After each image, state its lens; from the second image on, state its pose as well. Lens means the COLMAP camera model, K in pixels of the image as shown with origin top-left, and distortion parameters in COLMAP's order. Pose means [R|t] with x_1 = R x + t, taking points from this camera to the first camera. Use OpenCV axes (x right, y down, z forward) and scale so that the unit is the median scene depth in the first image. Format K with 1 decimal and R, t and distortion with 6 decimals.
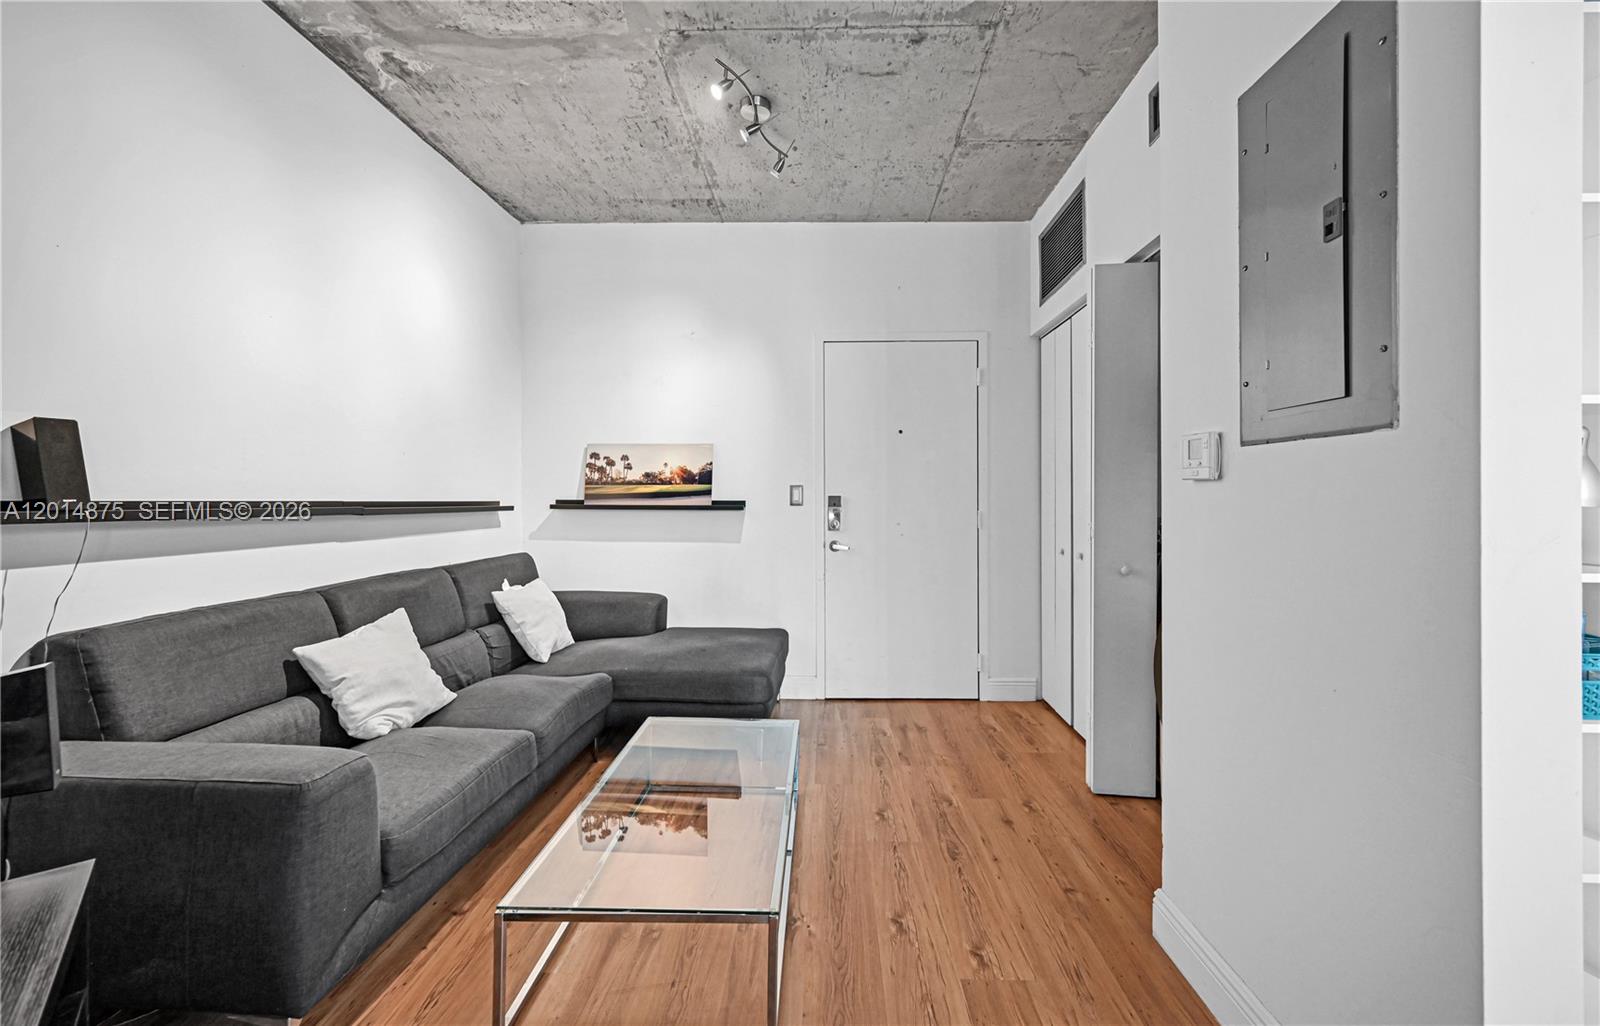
lens RADIAL K [[651.7, 0, 813.8], [0, 651.7, 490.5], [0, 0, 1]] dist [0.002550, 0.000110]
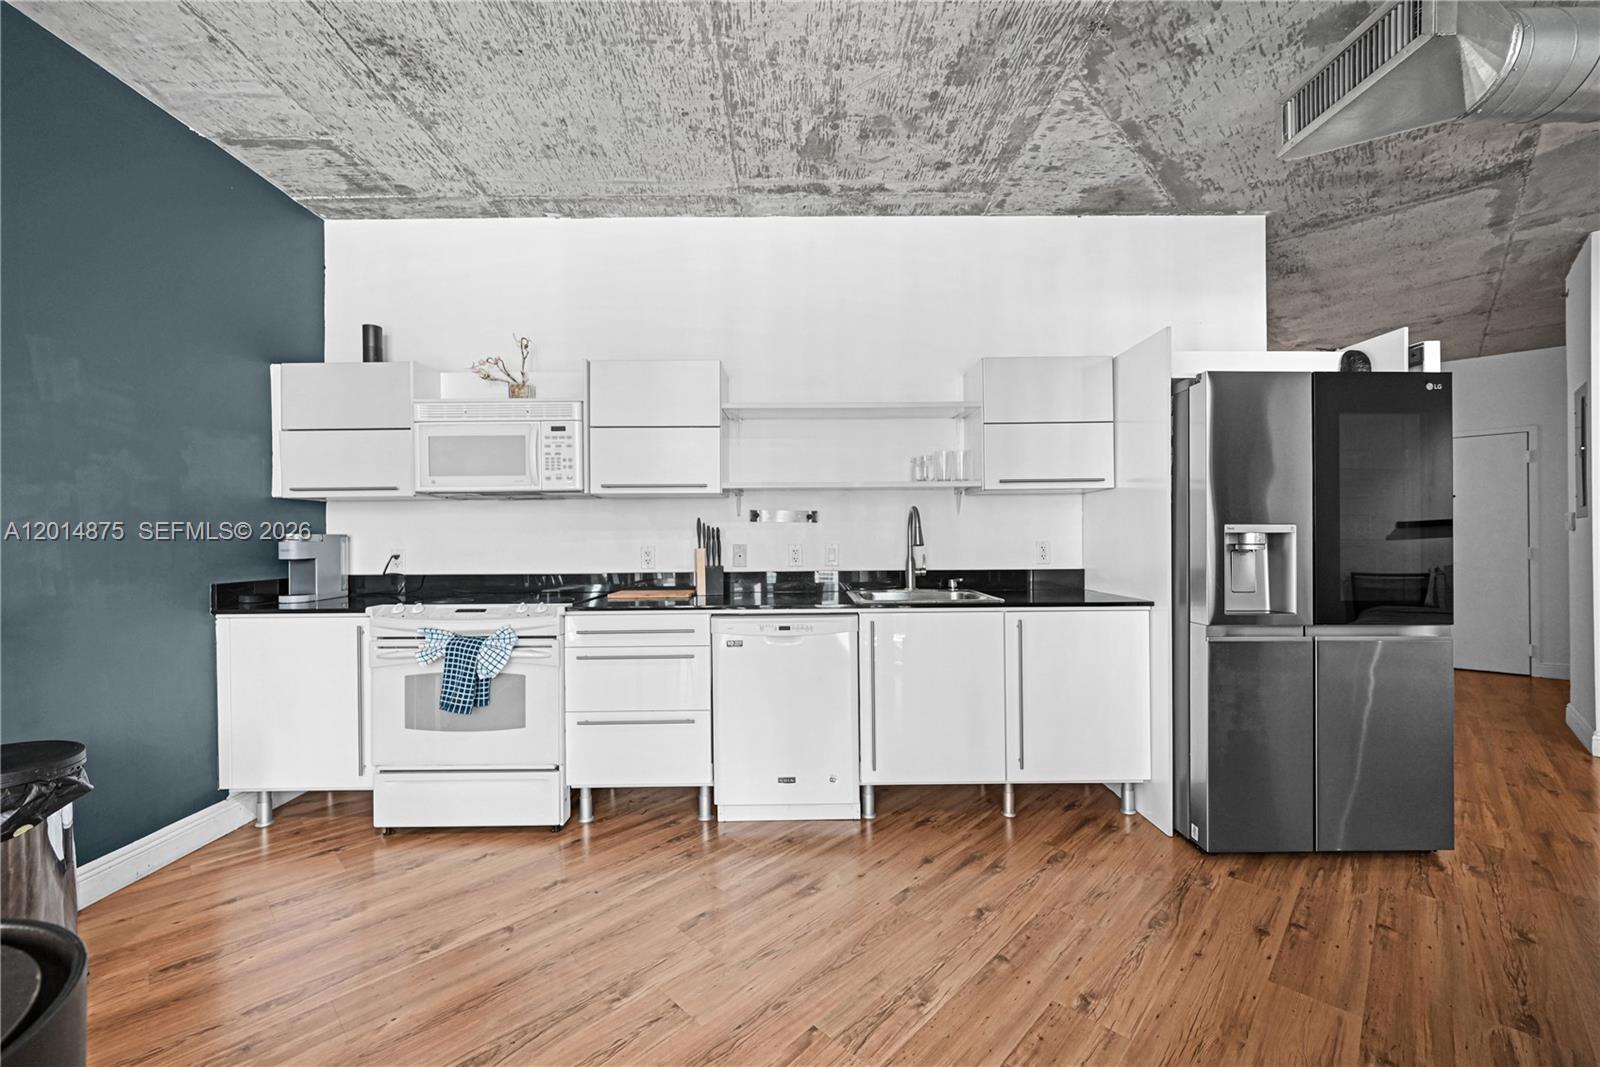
lens RADIAL K [[639.0, 0, 799.6], [0, 639.0, 539.8], [0, 0, 1]] dist [-0.000712, -0.000066]
pose [[0.732313, -0.003611, -0.680959, 0.053728], [0.007753, 0.999965, 0.003035, -0.005101], [0.680924, -0.007502, 0.732315, -2.030252]]
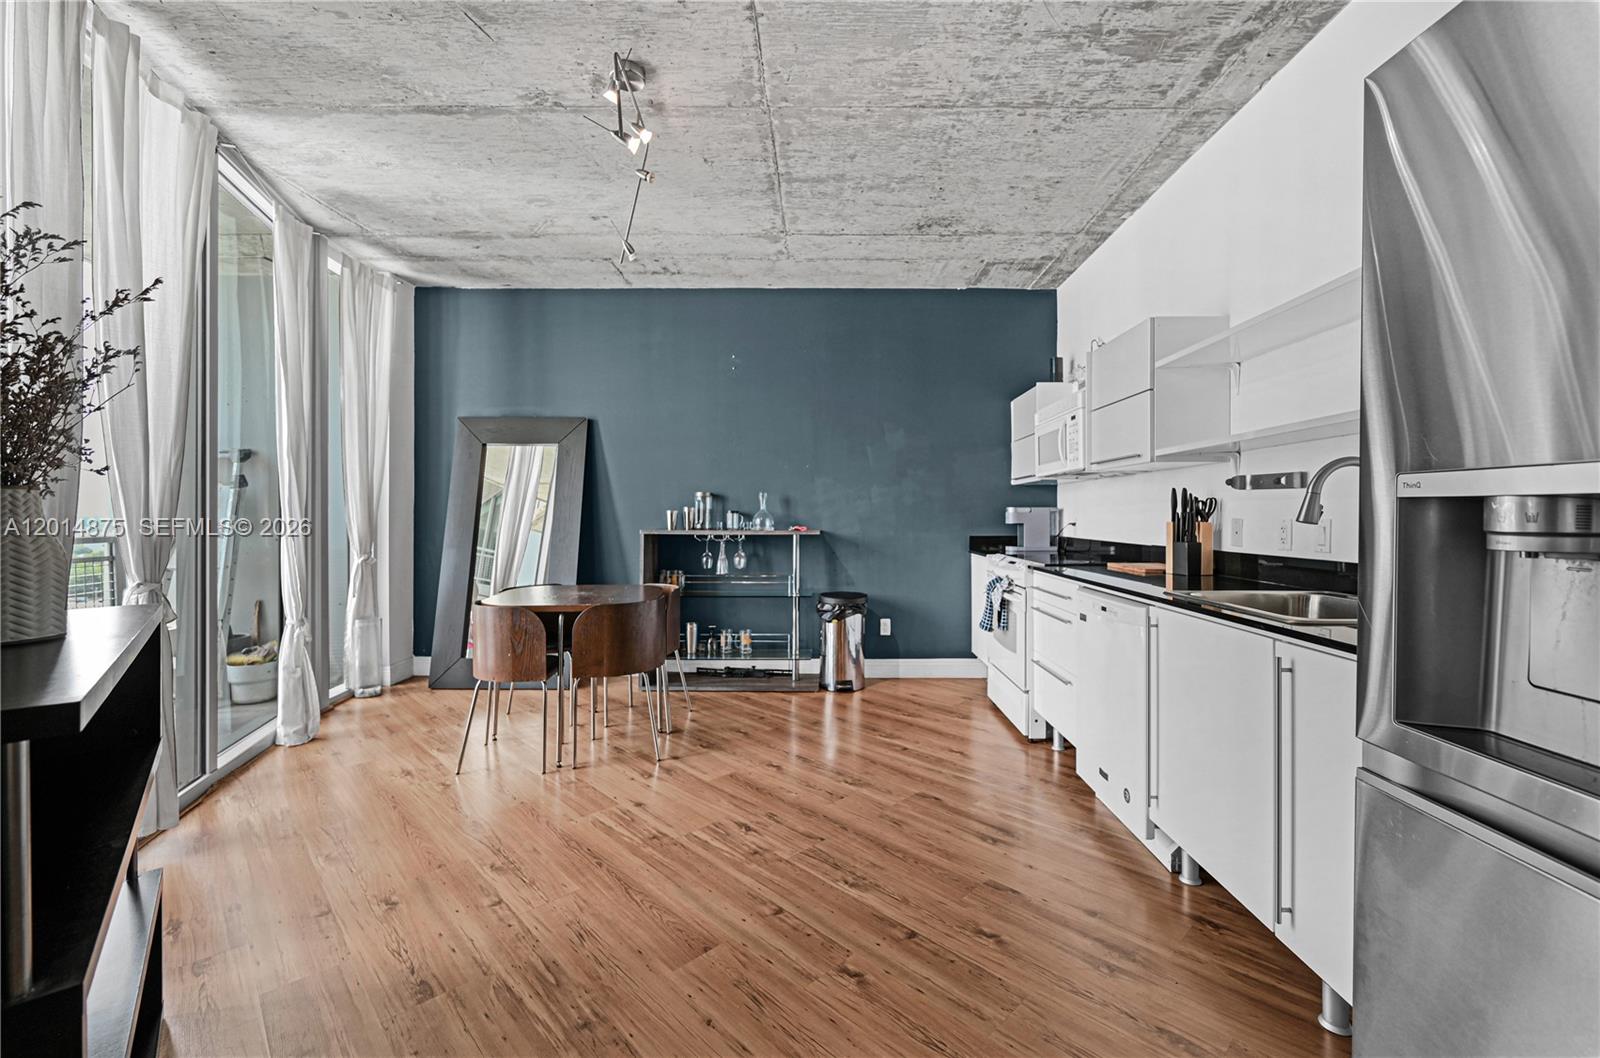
lens RADIAL K [[657.7, 0, 820.7], [0, 657.7, 515.3], [0, 0, 1]] dist [-0.001409, -0.000298]
pose [[-0.690689, 0.001335, -0.723150, 0.363946], [0.001469, 0.999999, 0.000443, 0.001408], [0.723150, -0.000756, -0.690690, -0.780681]]
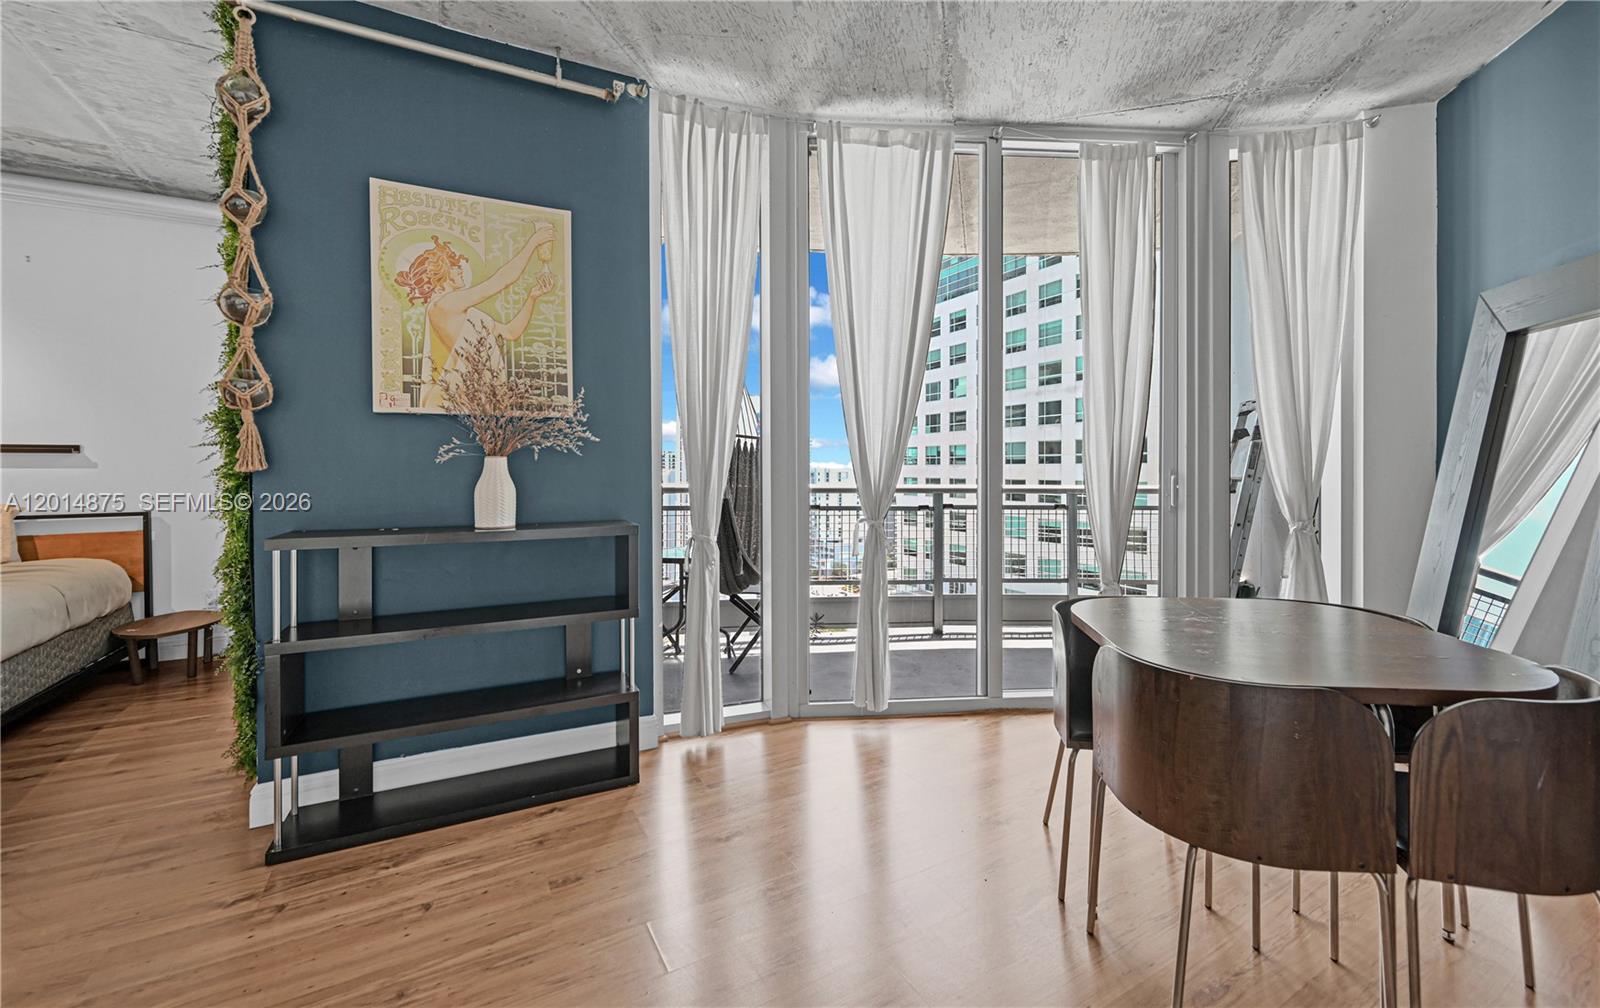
lens RADIAL K [[643.7, 0, 810.2], [0, 643.7, 474.1], [0, 0, 1]] dist [0.001498, 0.000212]
pose [[-0.514802, -0.002003, 0.857307, -0.728322], [0.000745, 0.999996, 0.002783, 0.003195], [-0.857309, 0.002071, -0.514799, -1.449264]]
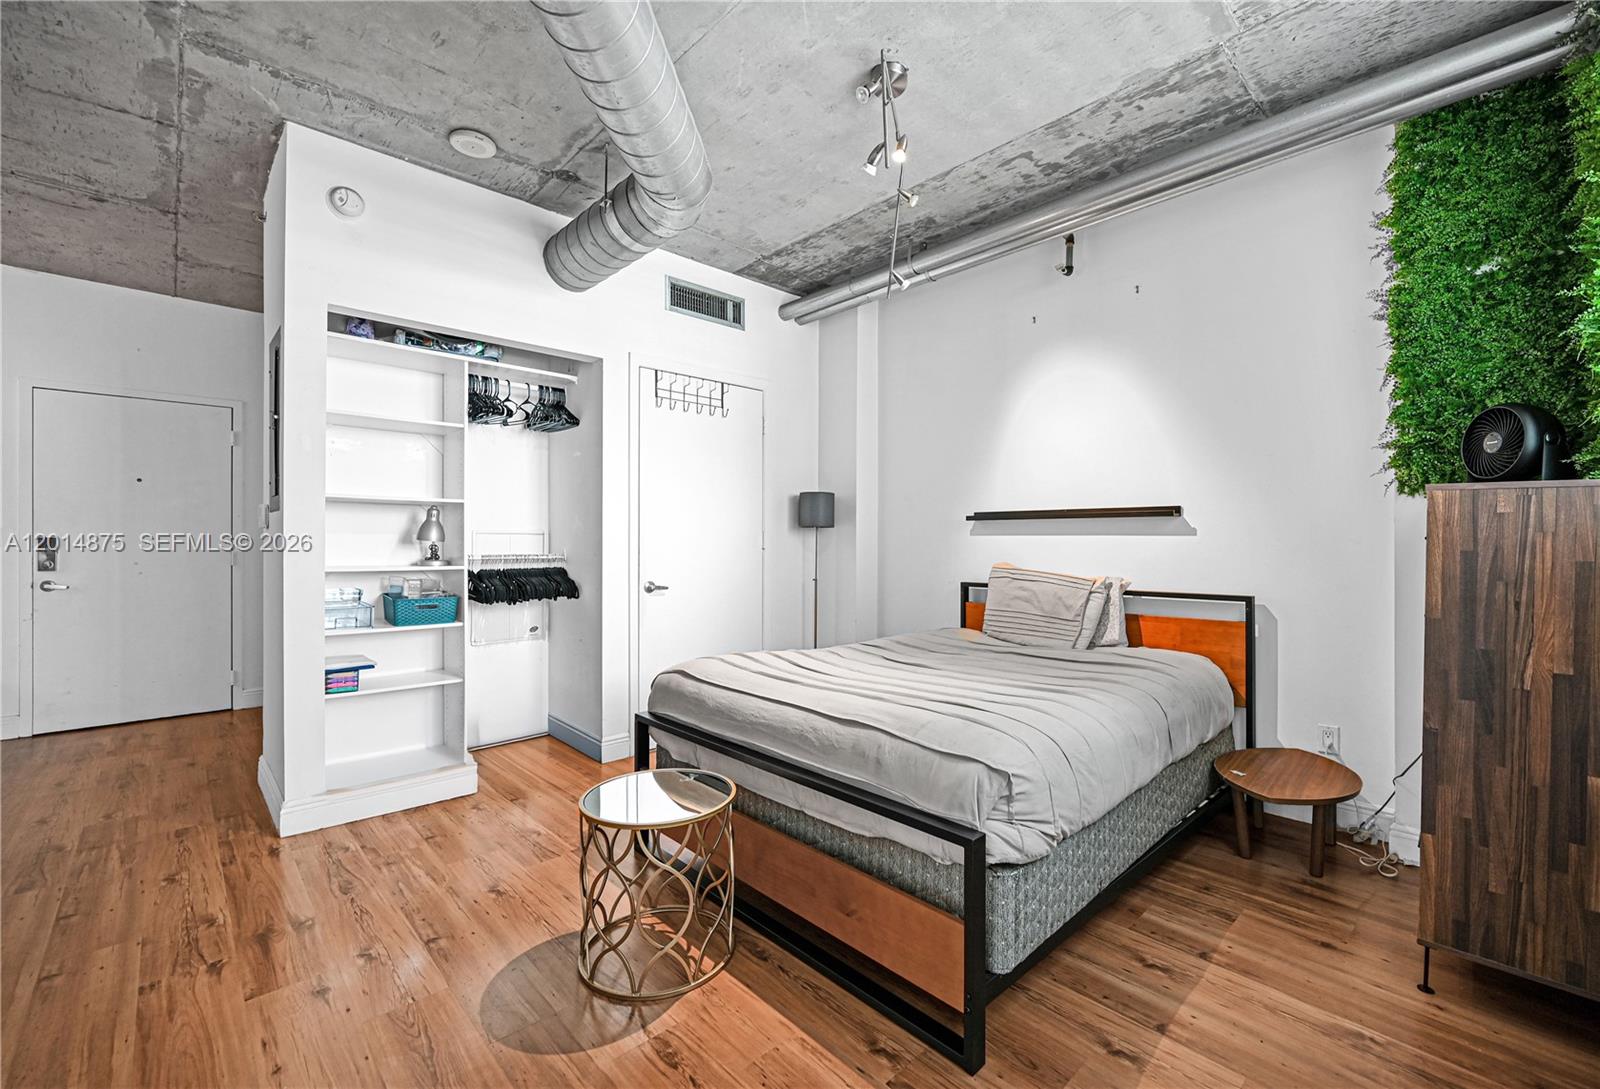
lens RADIAL K [[674.8, 0, 838.1], [0, 674.8, 539.3], [0, 0, 1]] dist [-0.003860, -0.000259]
pose [[0.690825, 0.005439, 0.723002, 0.225527], [-0.006875, 0.999976, -0.000954, 0.006095], [-0.722990, -0.004311, 0.690845, -1.125059]]
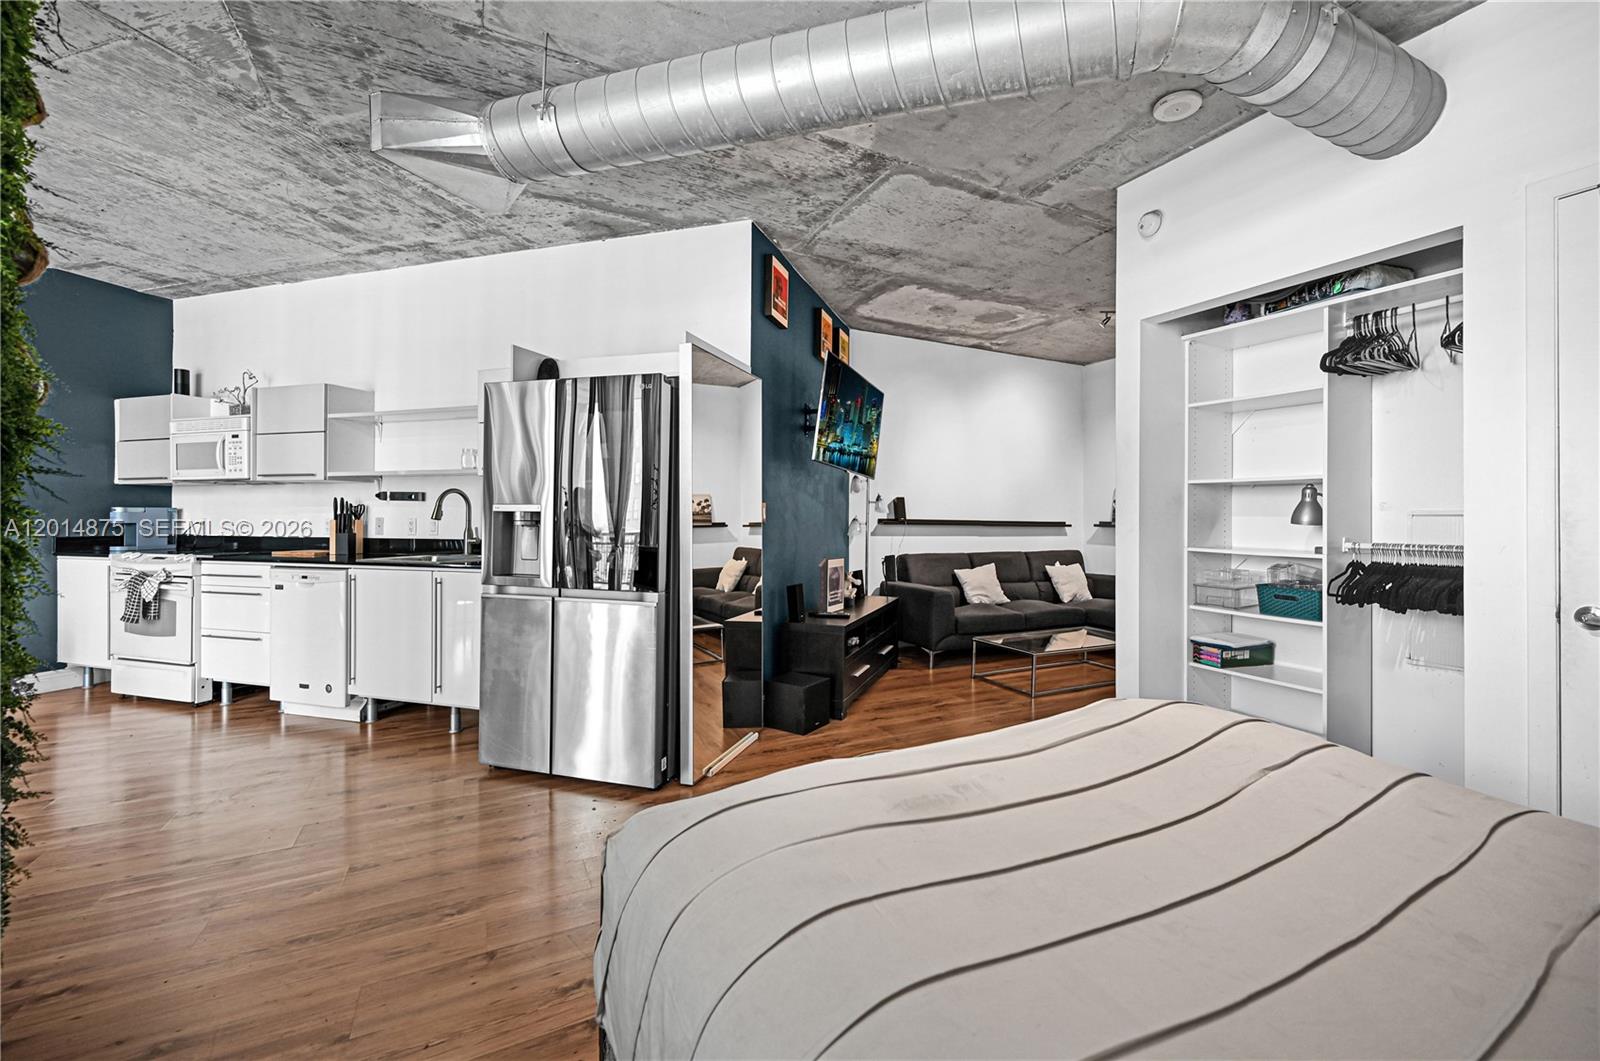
lens RADIAL K [[664.8, 0, 829.8], [0, 664.8, 514.7], [0, 0, 1]] dist [-0.000230, -0.000544]
pose [[0.497371, 0.000074, -0.867538, 1.370259], [-0.002429, 0.999996, -0.001308, -0.000494], [0.867534, 0.002758, 0.497370, -0.880298]]
